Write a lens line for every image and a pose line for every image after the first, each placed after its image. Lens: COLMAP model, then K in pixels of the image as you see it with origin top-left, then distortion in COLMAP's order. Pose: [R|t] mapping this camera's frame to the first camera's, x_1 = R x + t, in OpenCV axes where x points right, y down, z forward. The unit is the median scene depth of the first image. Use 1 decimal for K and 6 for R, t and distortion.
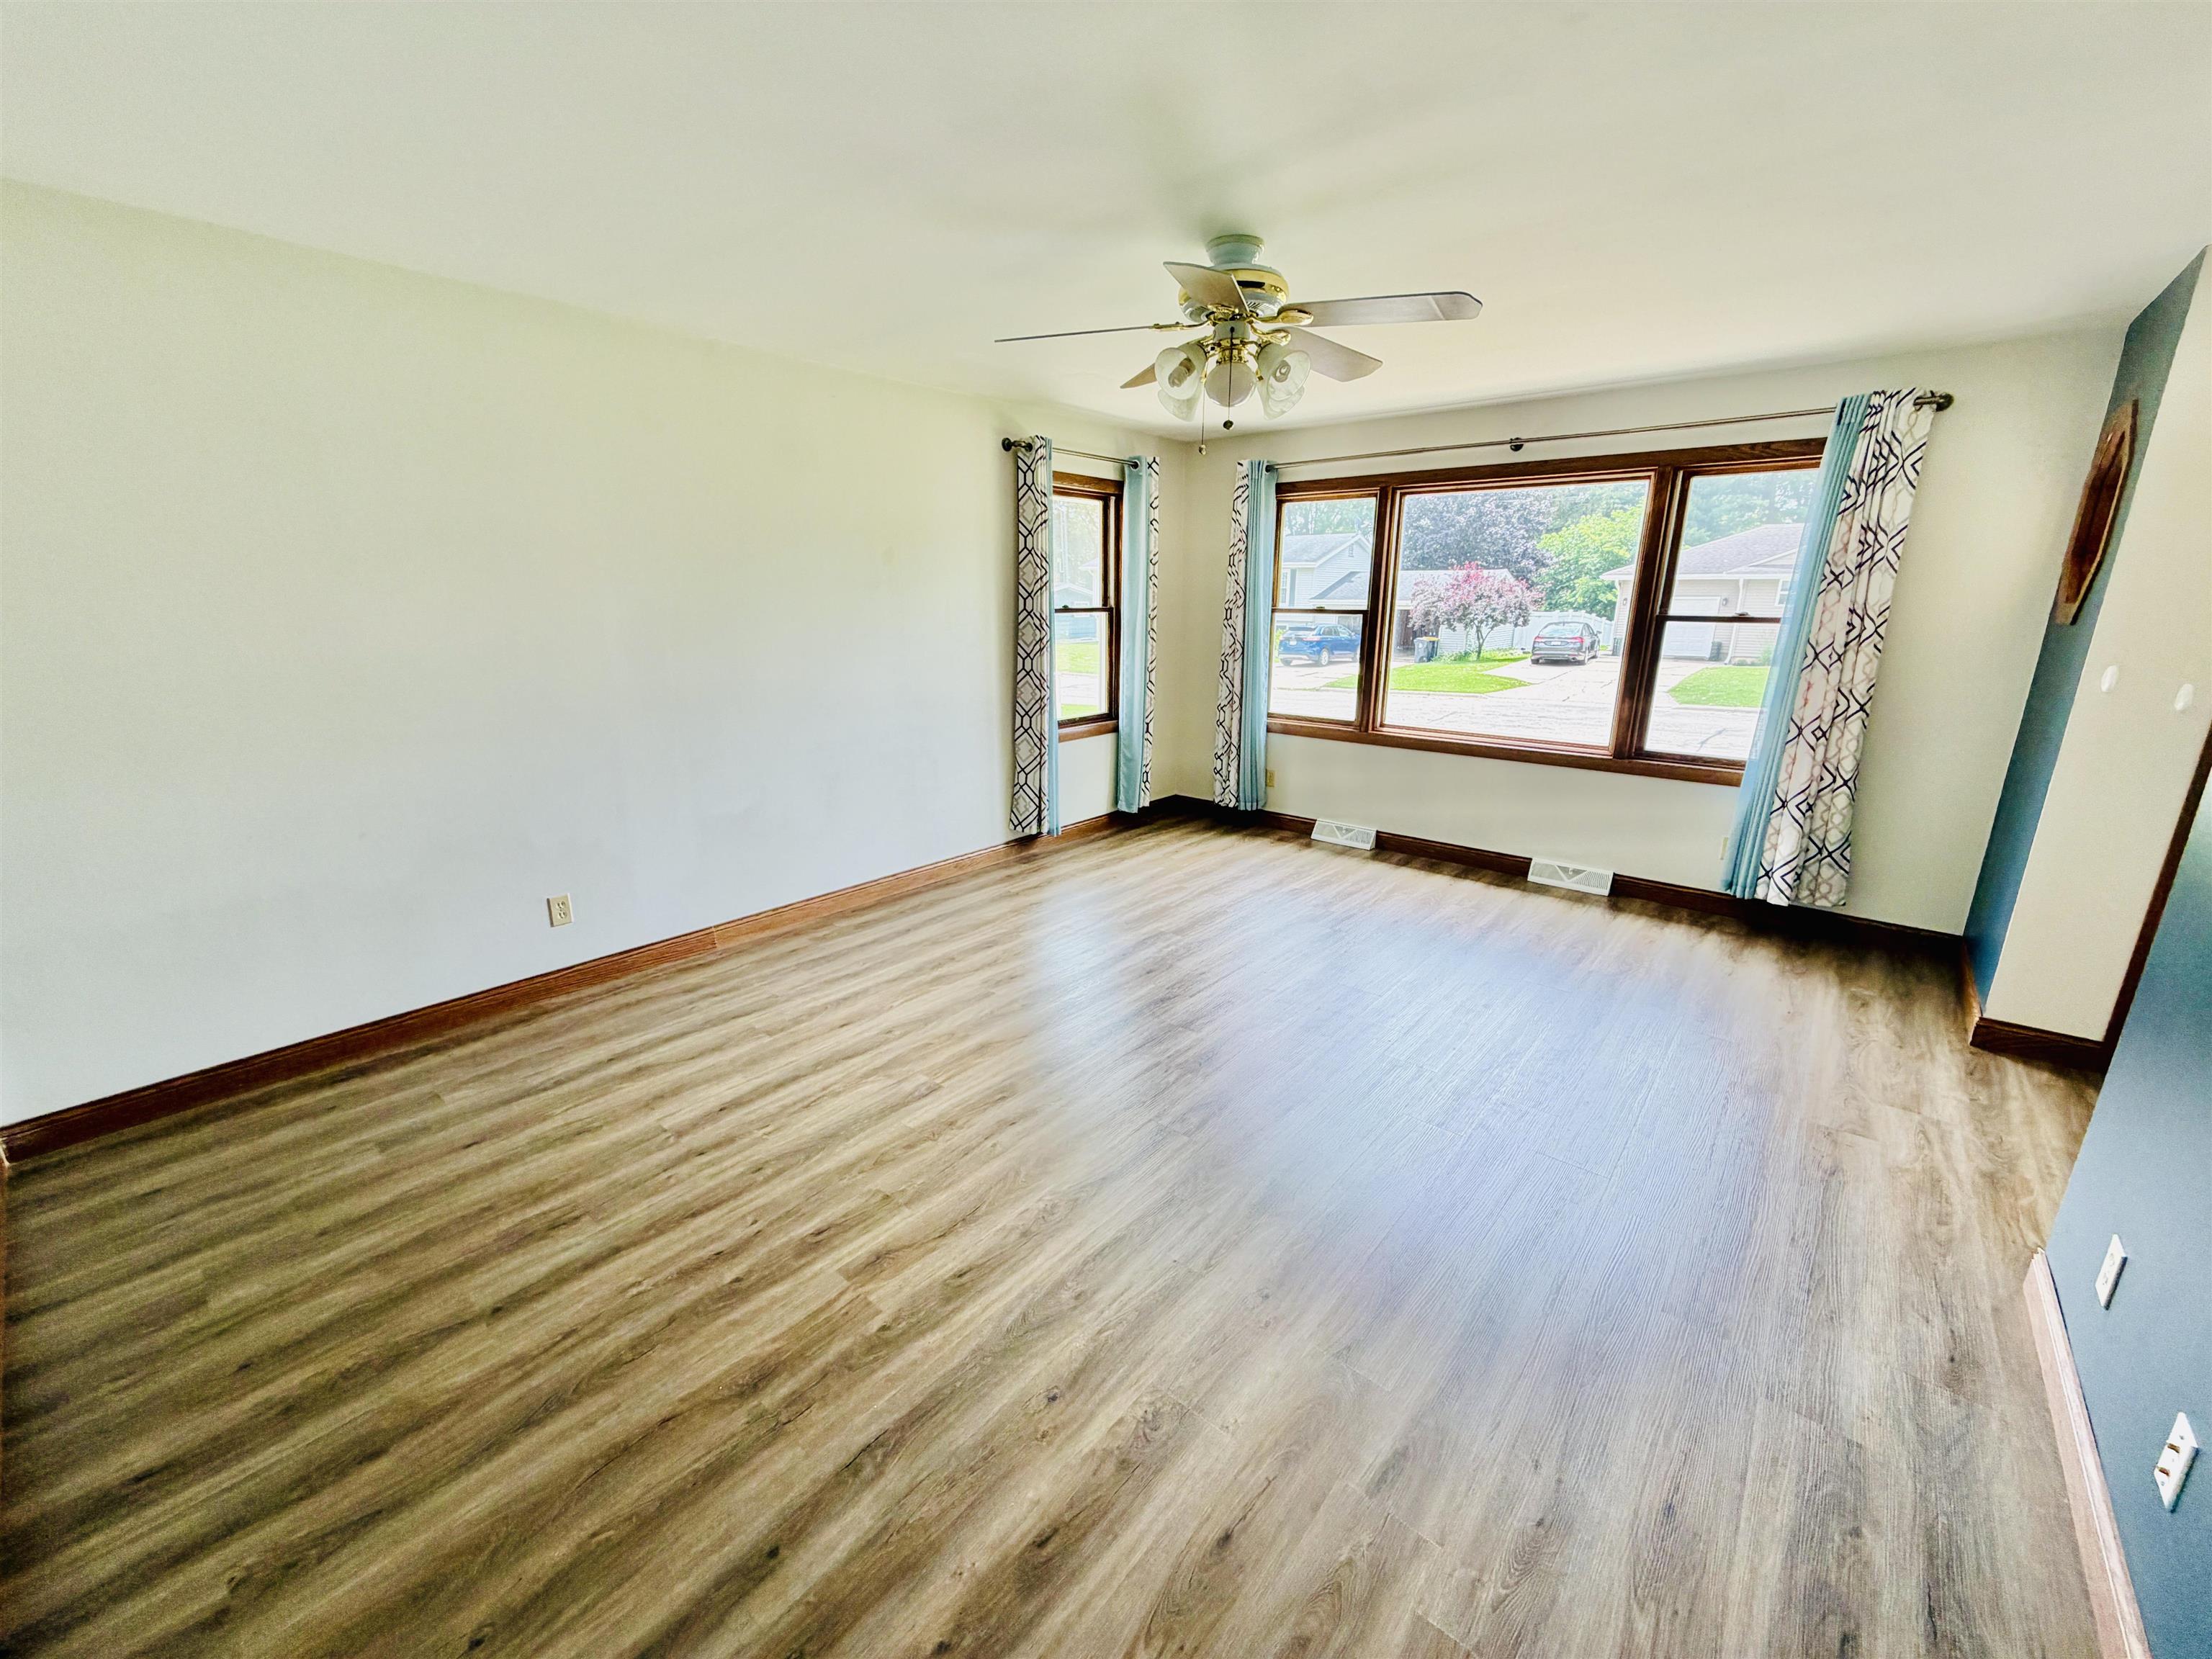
lens RADIAL K [[867.2, 0, 1103.6], [0, 867.2, 824.7], [0, 0, 1]] dist [0.000644, -0.000023]
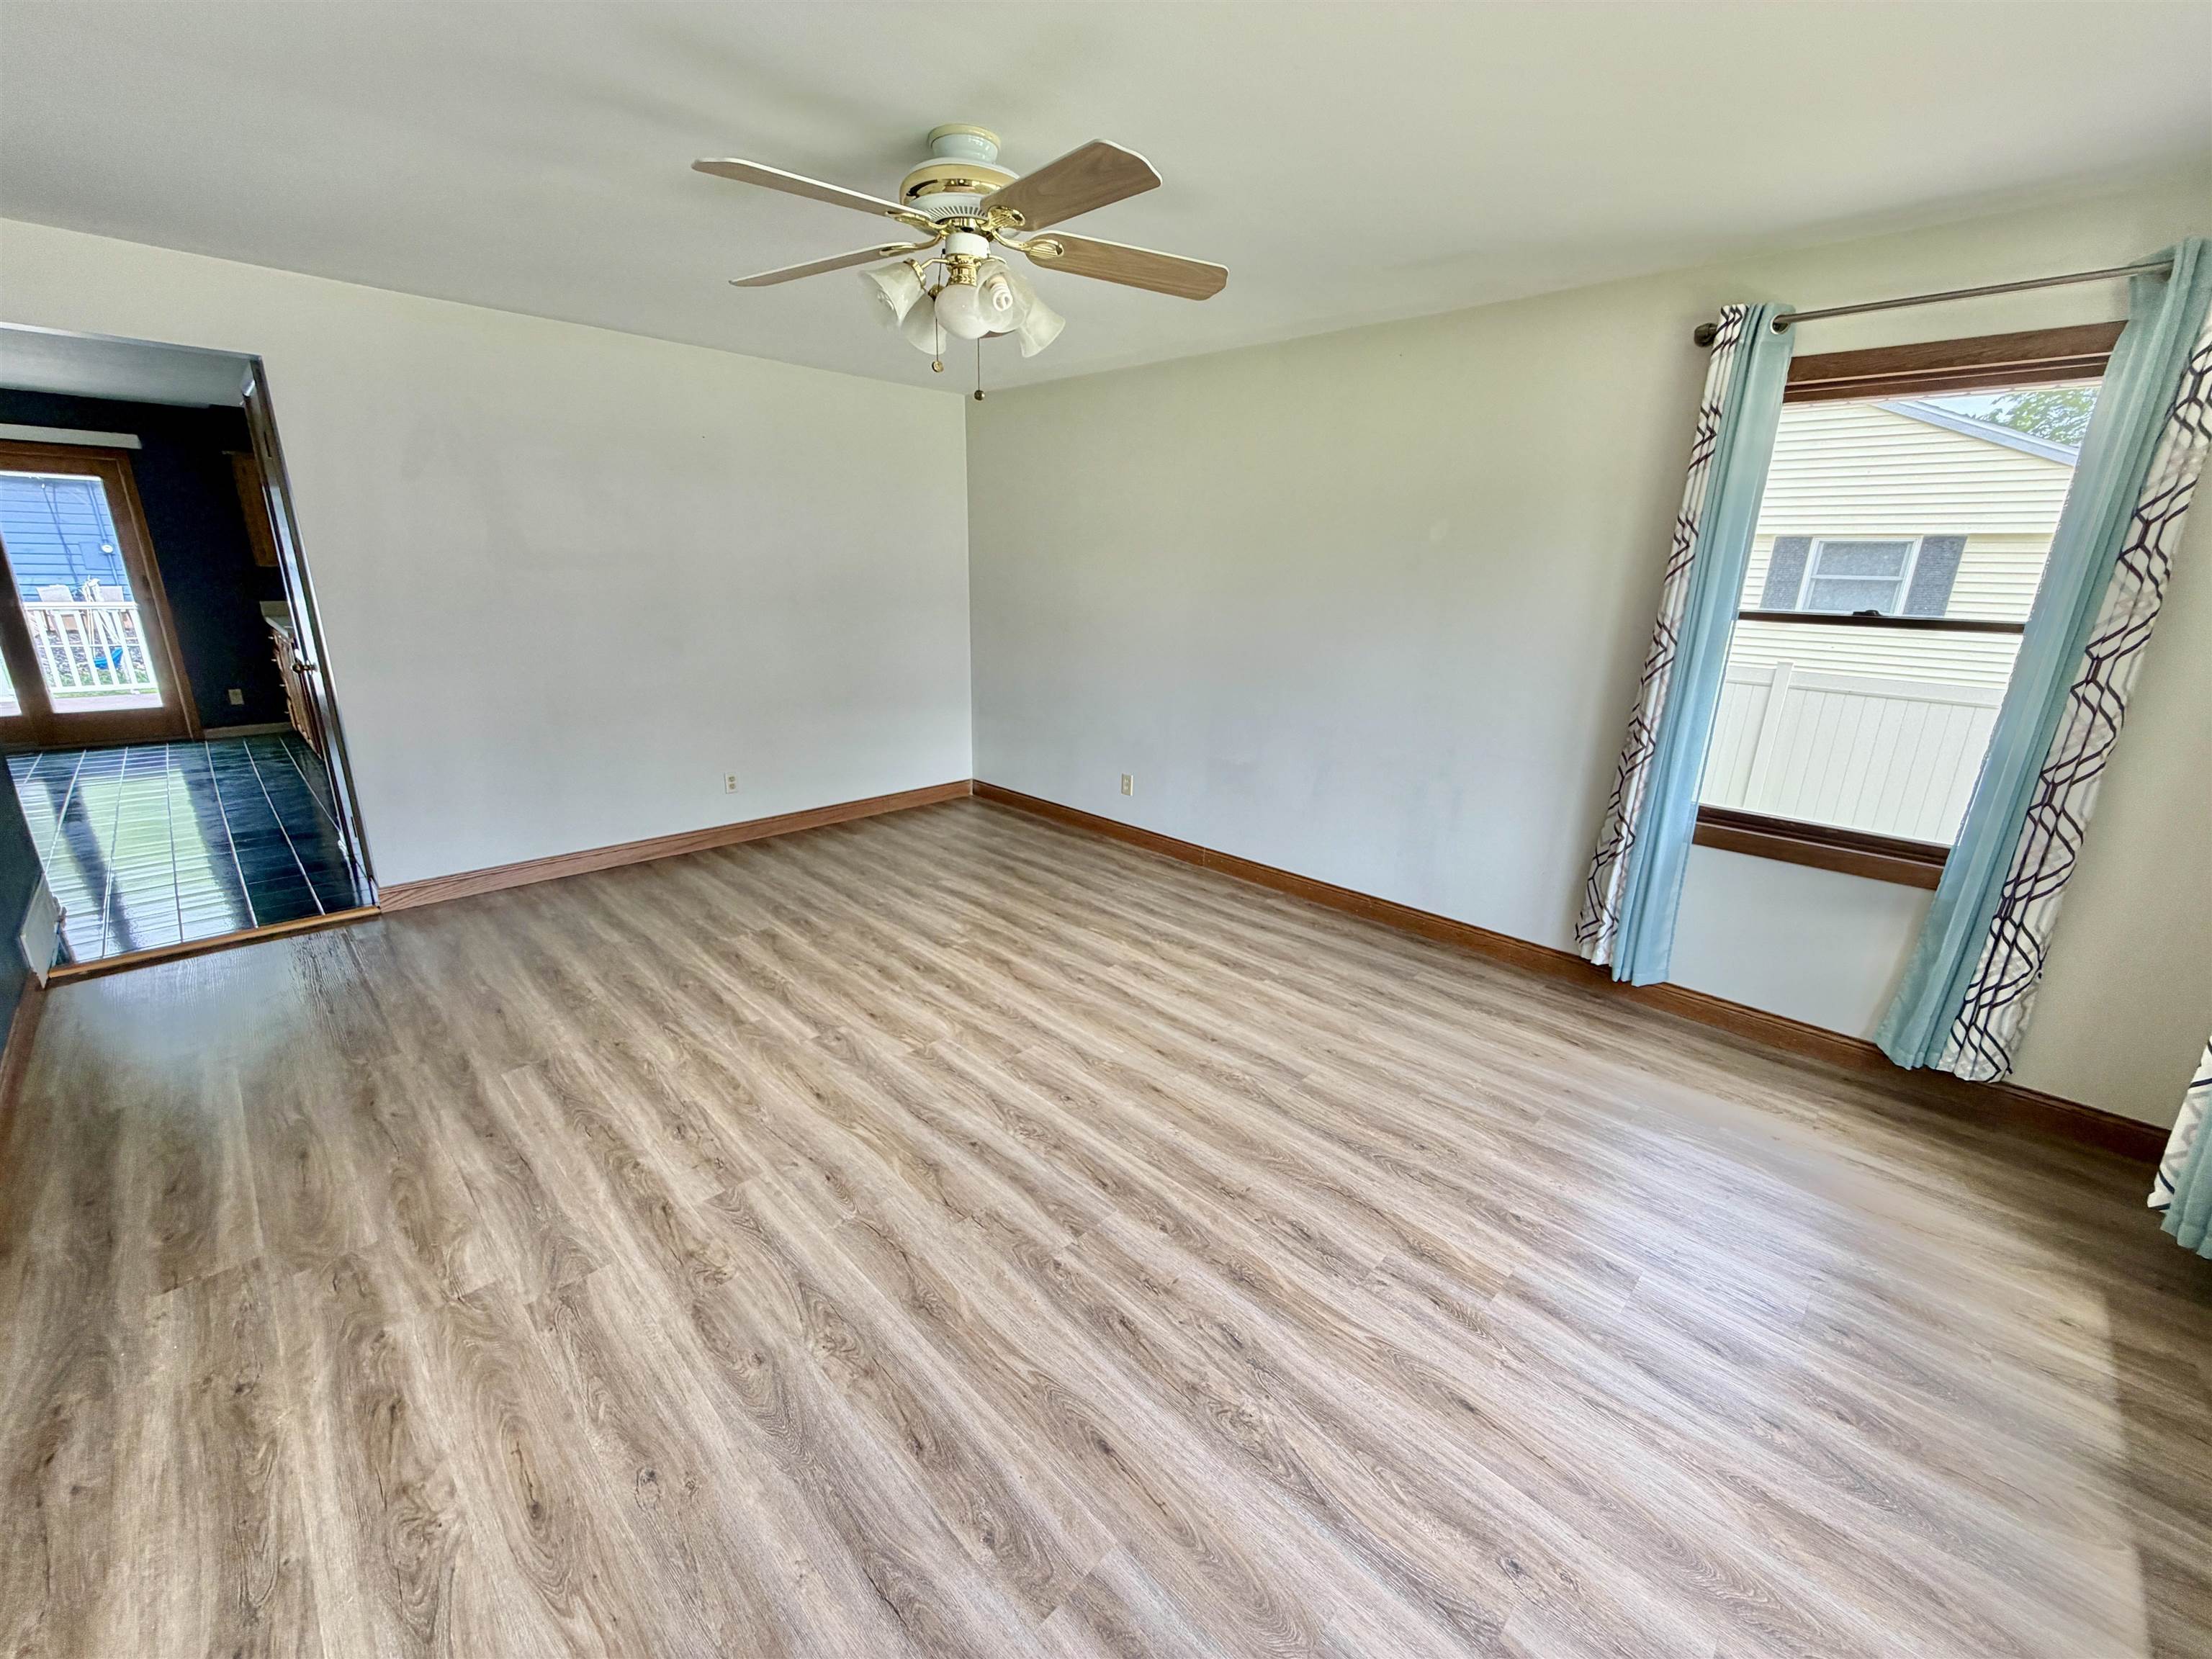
lens RADIAL K [[886.7, 0, 1104.2], [0, 886.7, 828.6], [0, 0, 1]] dist [-0.000953, -0.000326]
pose [[-0.064694, 0.277124, -0.958654, 0.938548], [-0.287130, 0.914871, 0.283844, -0.277677], [0.955705, 0.293621, 0.020384, 1.067397]]
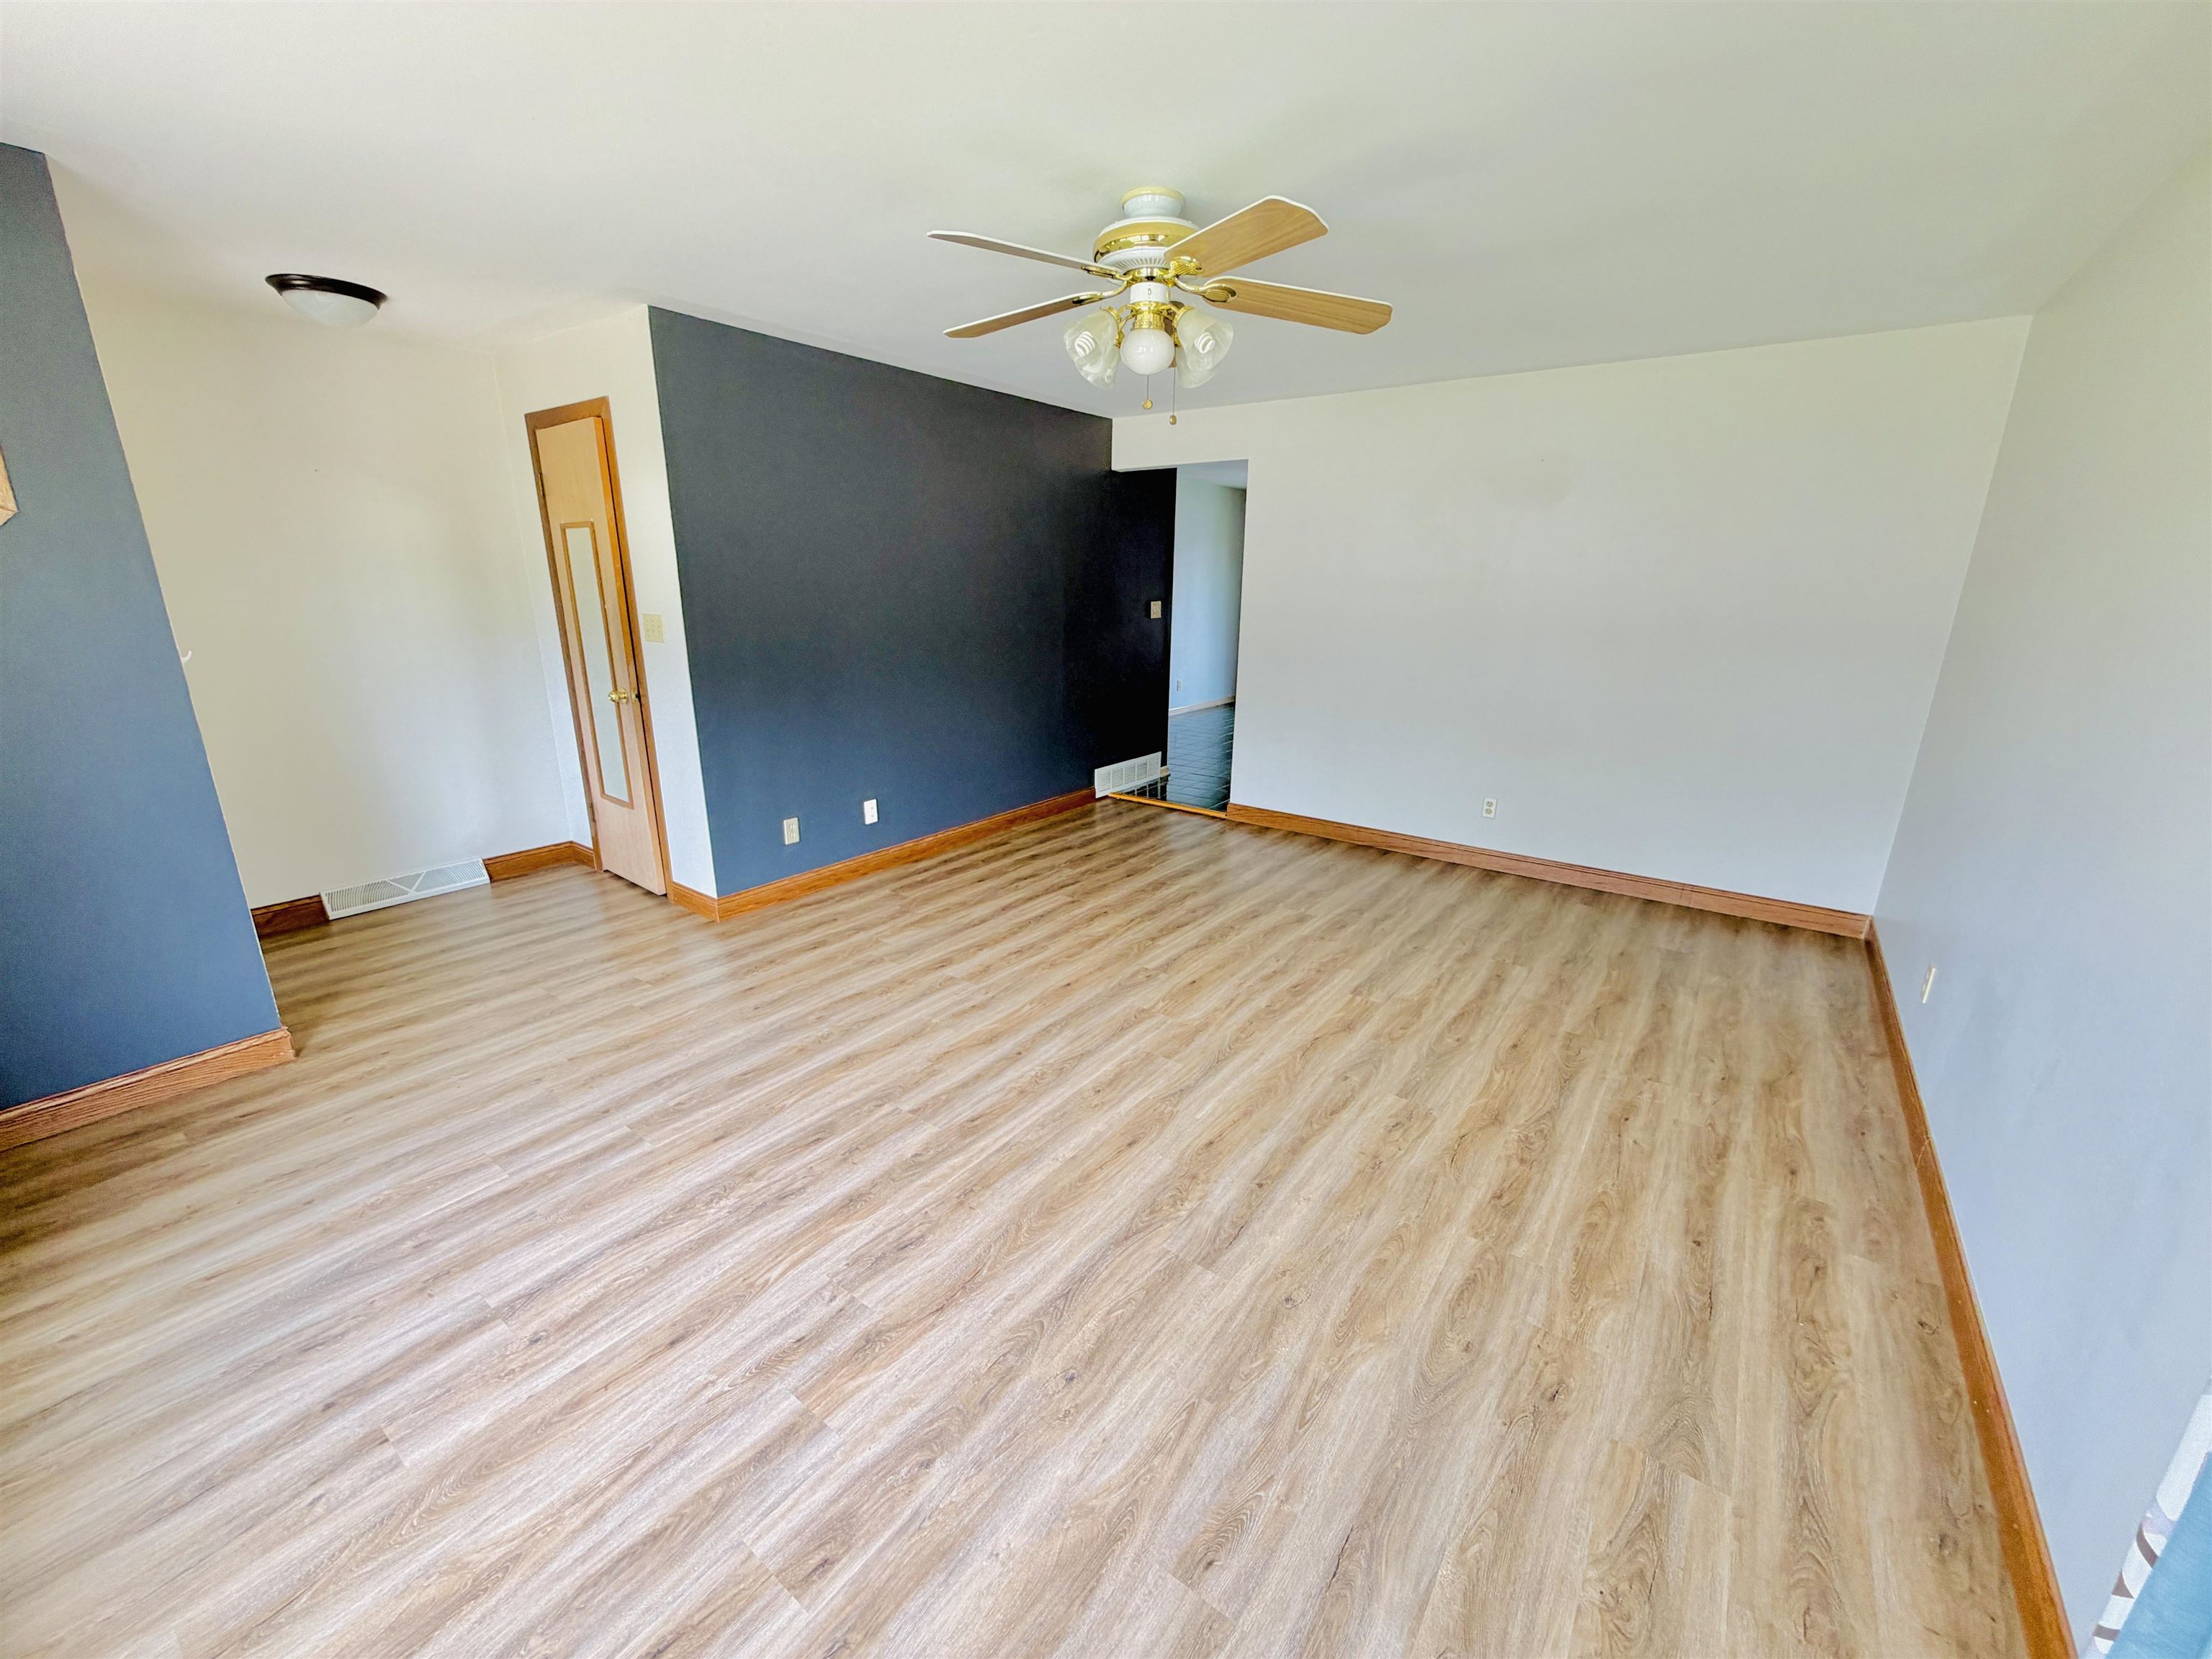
lens RADIAL K [[886.7, 0, 1104.2], [0, 886.7, 828.6], [0, 0, 1]] dist [-0.000953, -0.000326]
pose [[-0.997211, 0.003348, -0.074554, 0.227313], [-0.035897, 0.854316, 0.518513, -0.478215], [0.065428, 0.519743, -0.851813, 1.771603]]
